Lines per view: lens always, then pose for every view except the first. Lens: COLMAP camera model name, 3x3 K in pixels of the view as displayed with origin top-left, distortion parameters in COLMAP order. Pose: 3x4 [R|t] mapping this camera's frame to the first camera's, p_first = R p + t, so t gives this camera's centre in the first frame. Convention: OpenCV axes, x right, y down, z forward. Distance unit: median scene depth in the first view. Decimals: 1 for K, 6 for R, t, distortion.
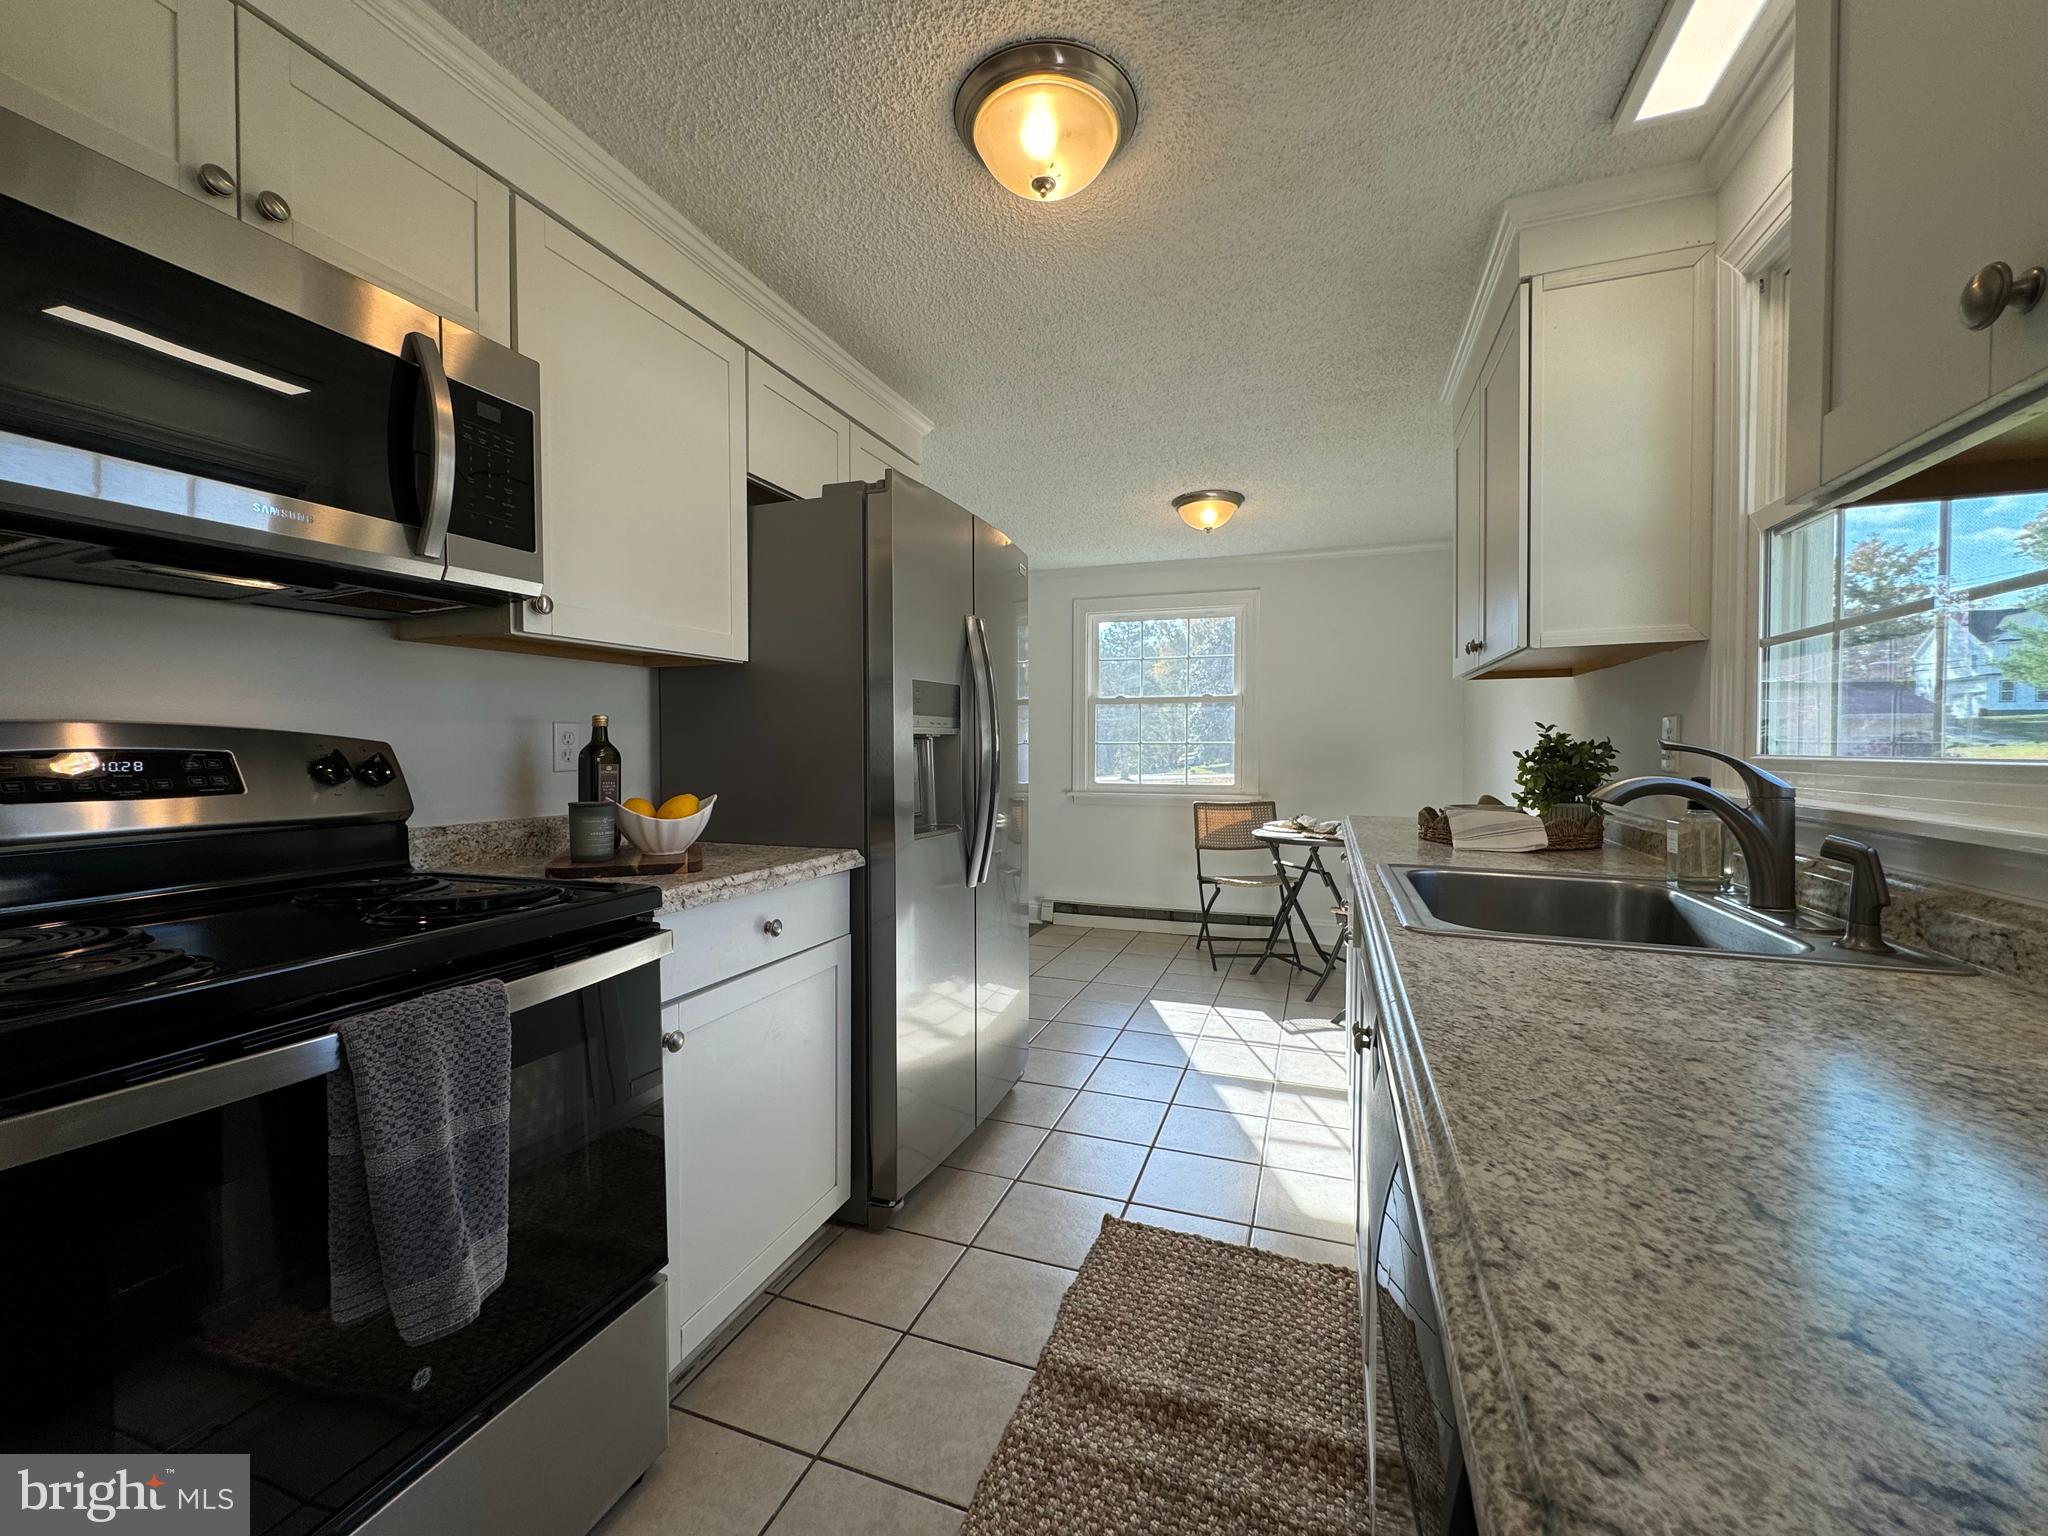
lens RADIAL K [[819.1, 0, 1024.9], [0, 819.1, 765.0], [0, 0, 1]] dist [-0.003492, 0.000088]
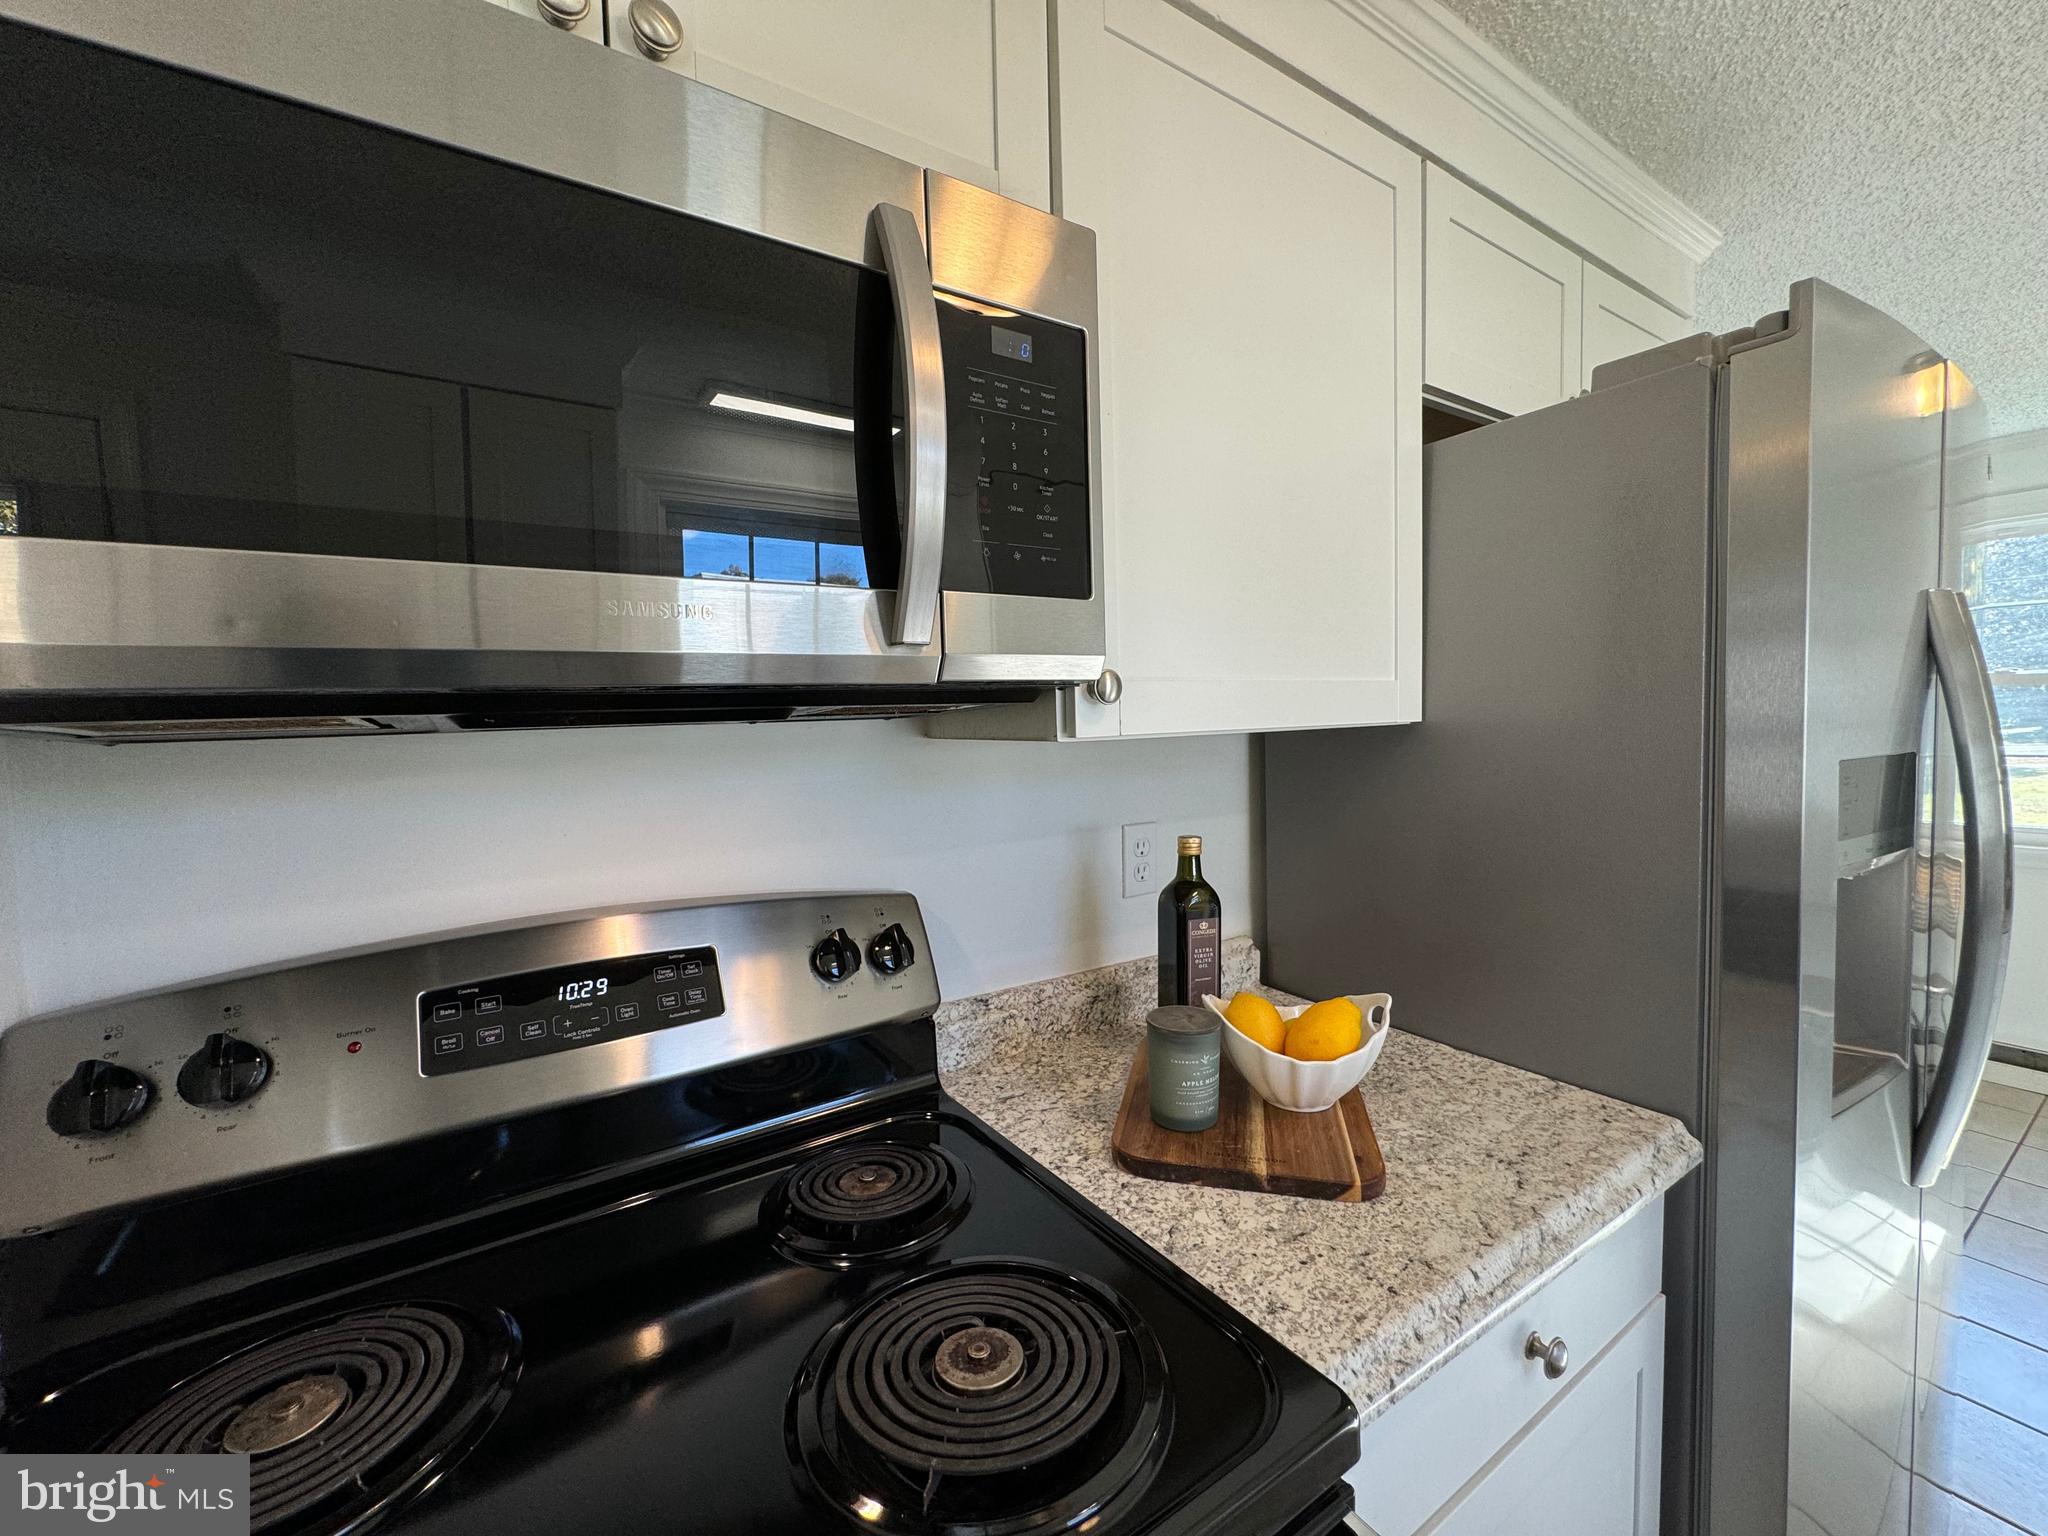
lens RADIAL K [[819.1, 0, 1025.7], [0, 819.1, 762.8], [0, 0, 1]] dist [-0.003492, 0.000088]
pose [[0.801943, 0.010686, -0.597305, -0.259103], [0.009744, 0.999473, 0.030964, -0.140141], [0.597321, -0.030651, 0.801417, 0.449112]]
